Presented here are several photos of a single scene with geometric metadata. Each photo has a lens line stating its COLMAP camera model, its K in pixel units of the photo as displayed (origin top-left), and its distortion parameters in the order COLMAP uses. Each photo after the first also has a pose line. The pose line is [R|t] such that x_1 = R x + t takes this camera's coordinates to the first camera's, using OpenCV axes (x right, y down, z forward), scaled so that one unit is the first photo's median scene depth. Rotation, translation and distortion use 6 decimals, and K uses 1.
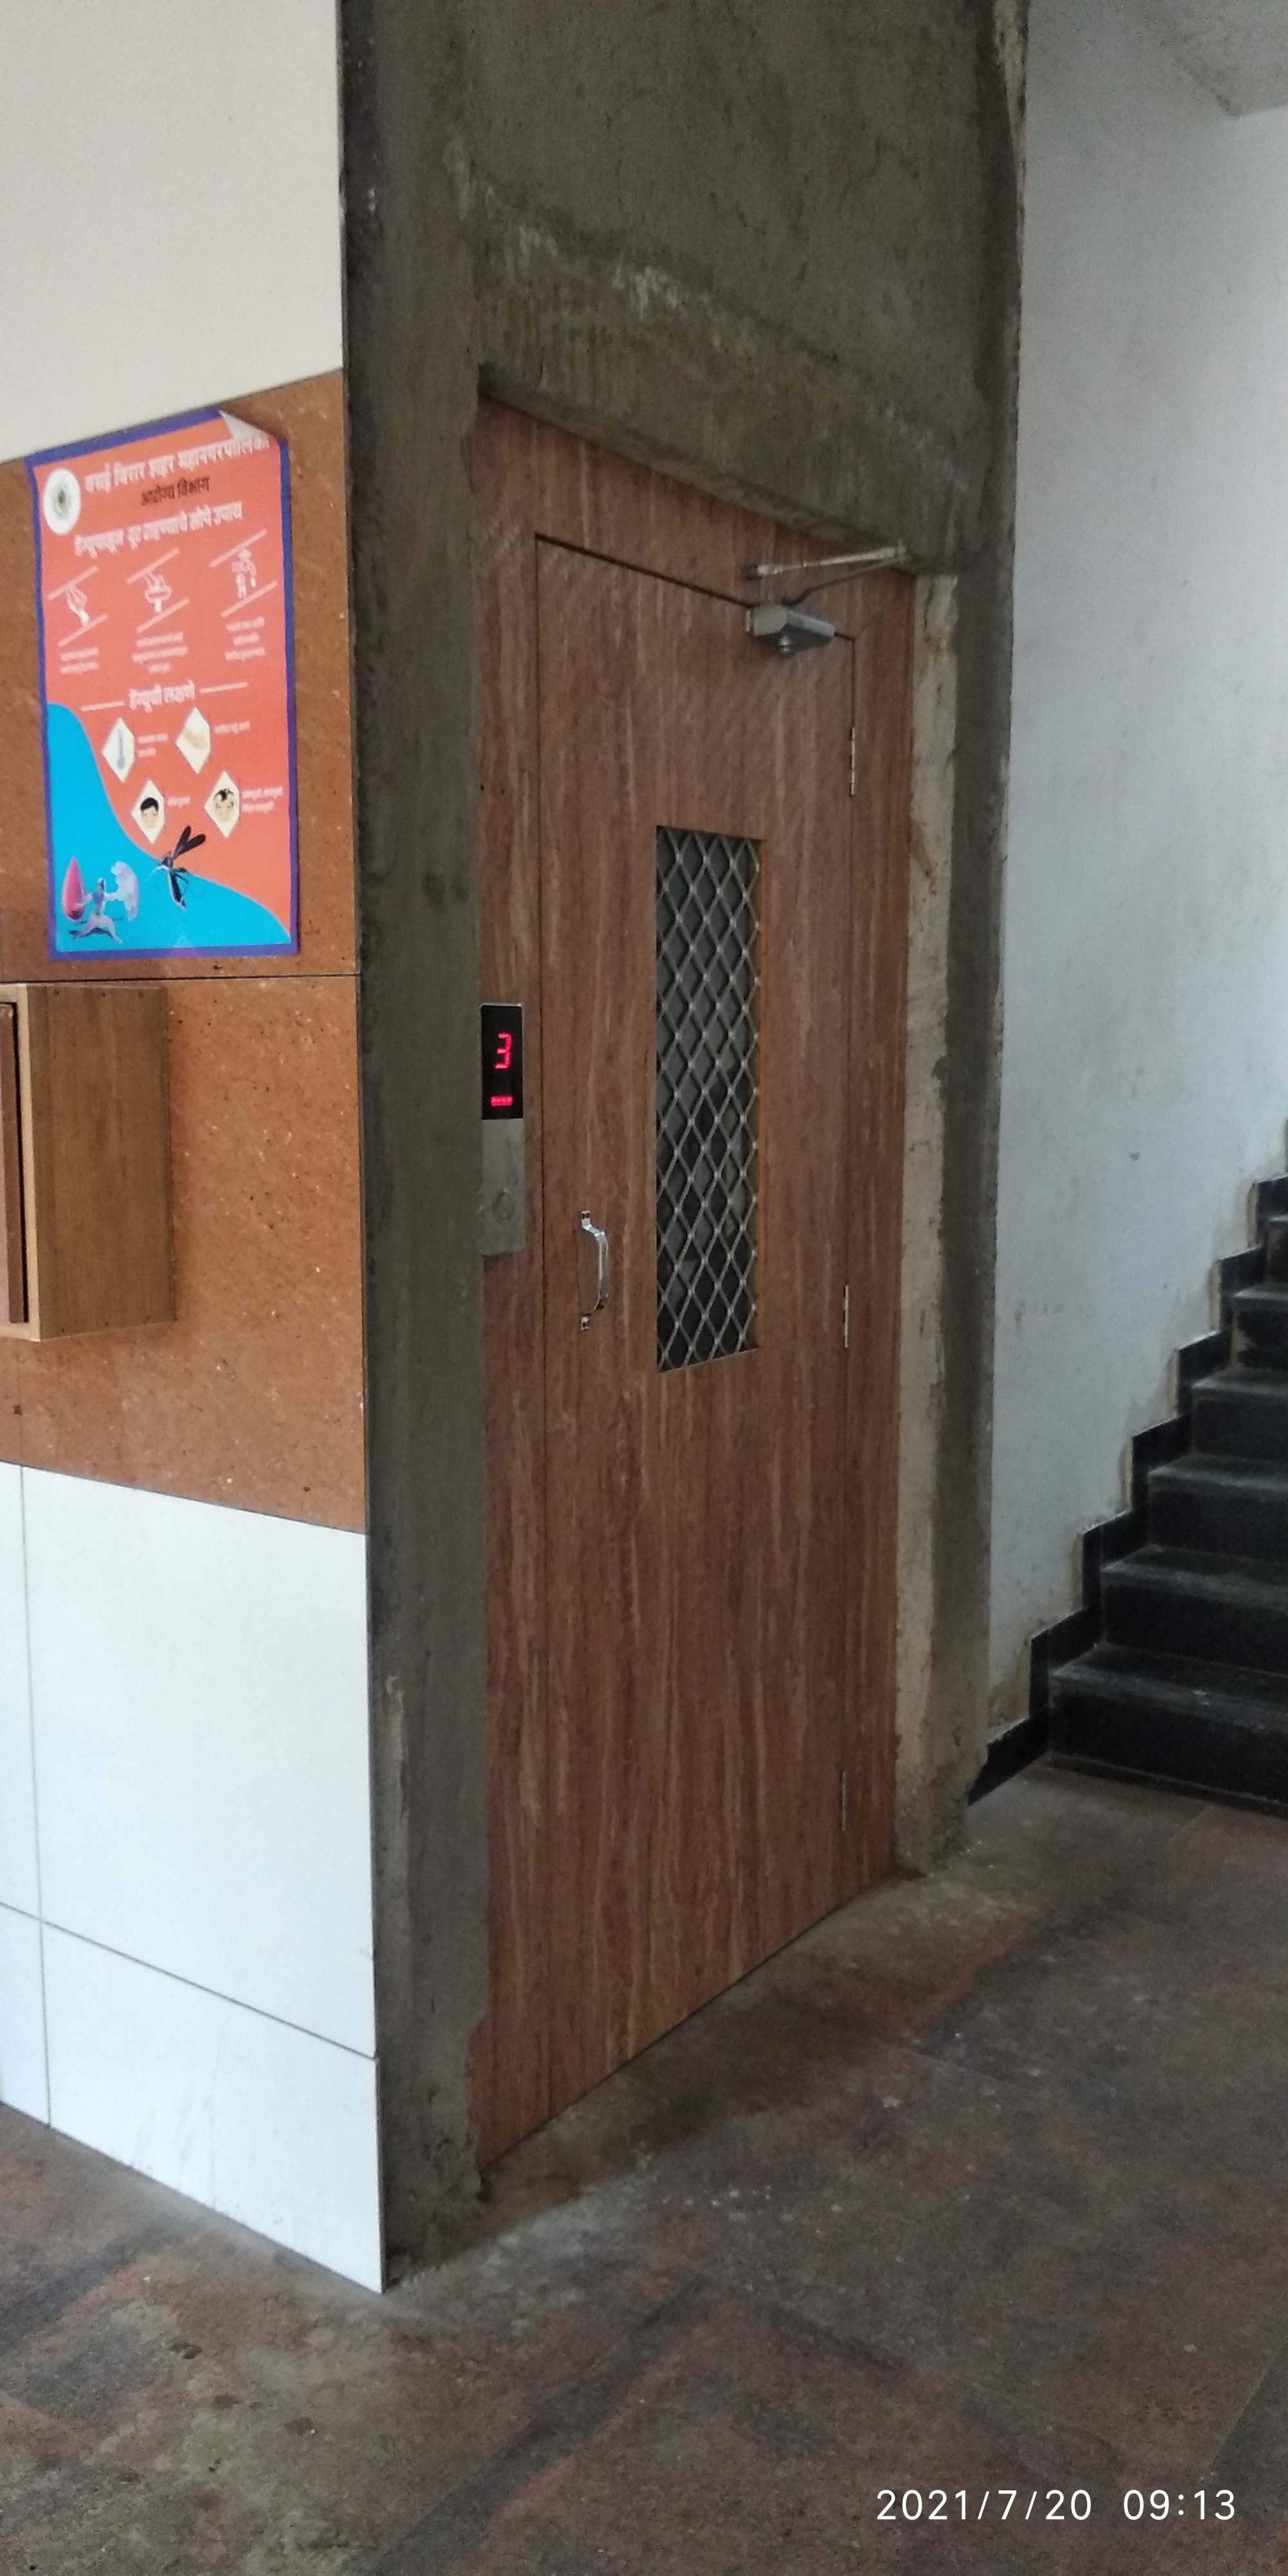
lens RADIAL K [[2016.3, 0, 606.7], [0, 2016.3, 1291.9], [0, 0, 1]] dist [0.016057, -0.043248]
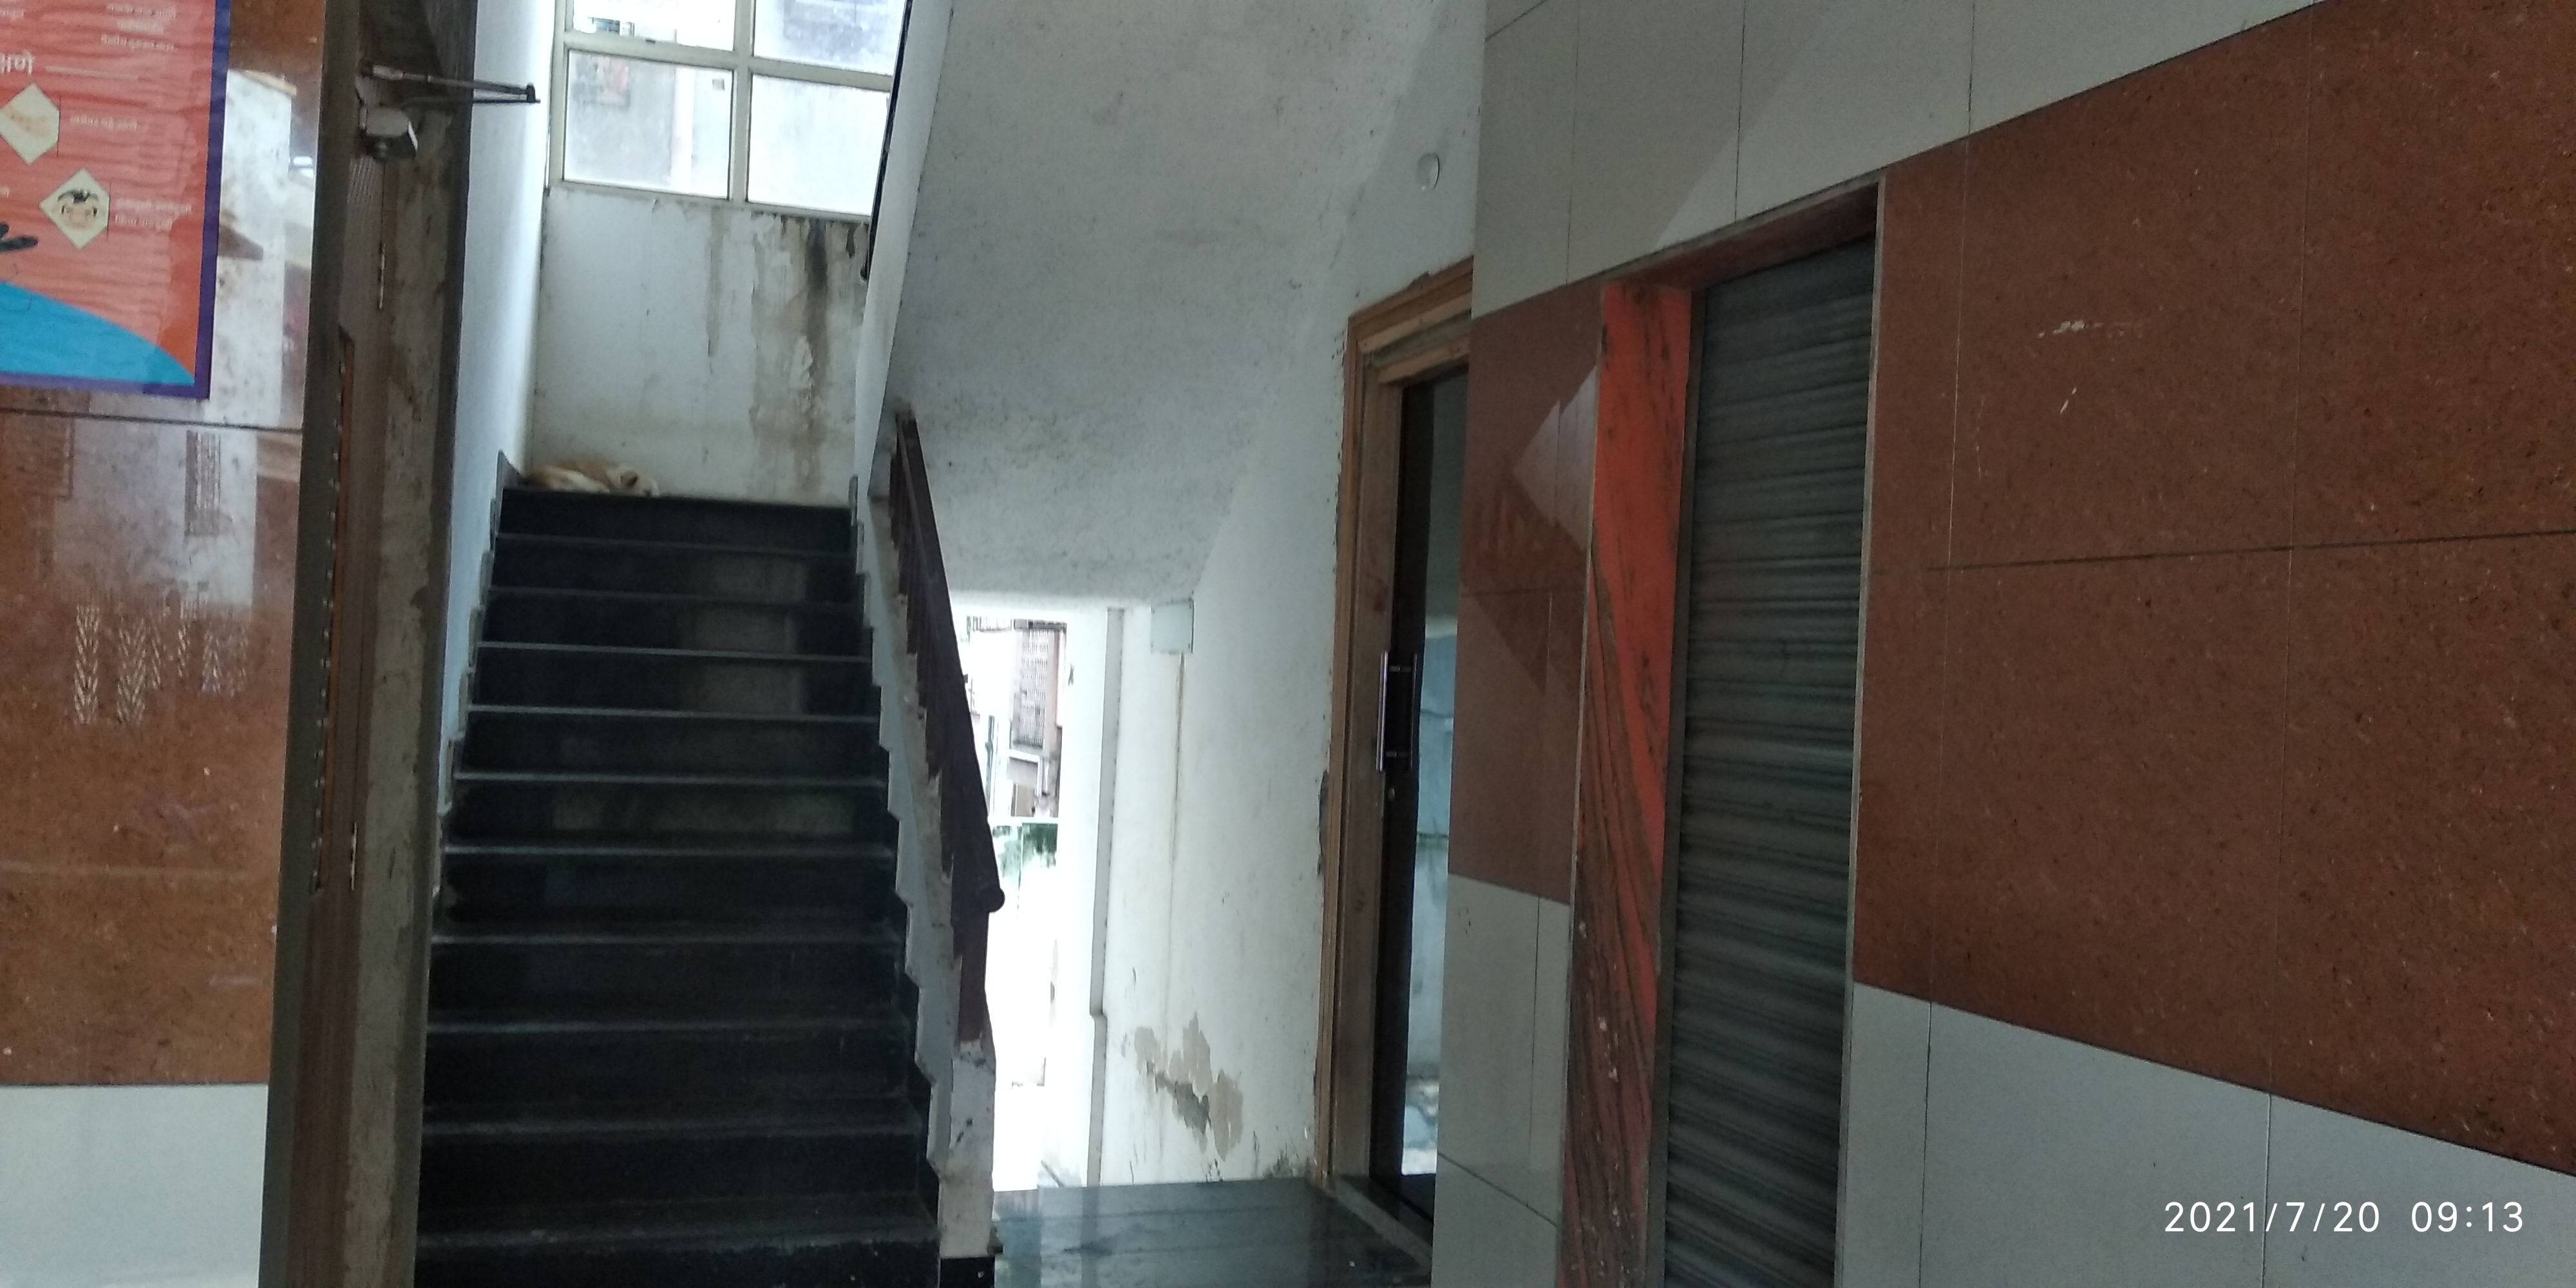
lens RADIAL K [[2016.3, 0, 1351.0], [0, 2016.3, 639.7], [0, 0, 1]] dist [0.016057, -0.043248]
pose [[0.552975, 0.042043, 0.832136, -0.400107], [0.065358, 0.993460, -0.093626, 0.030348], [-0.830630, 0.106160, 0.546611, 0.096605]]
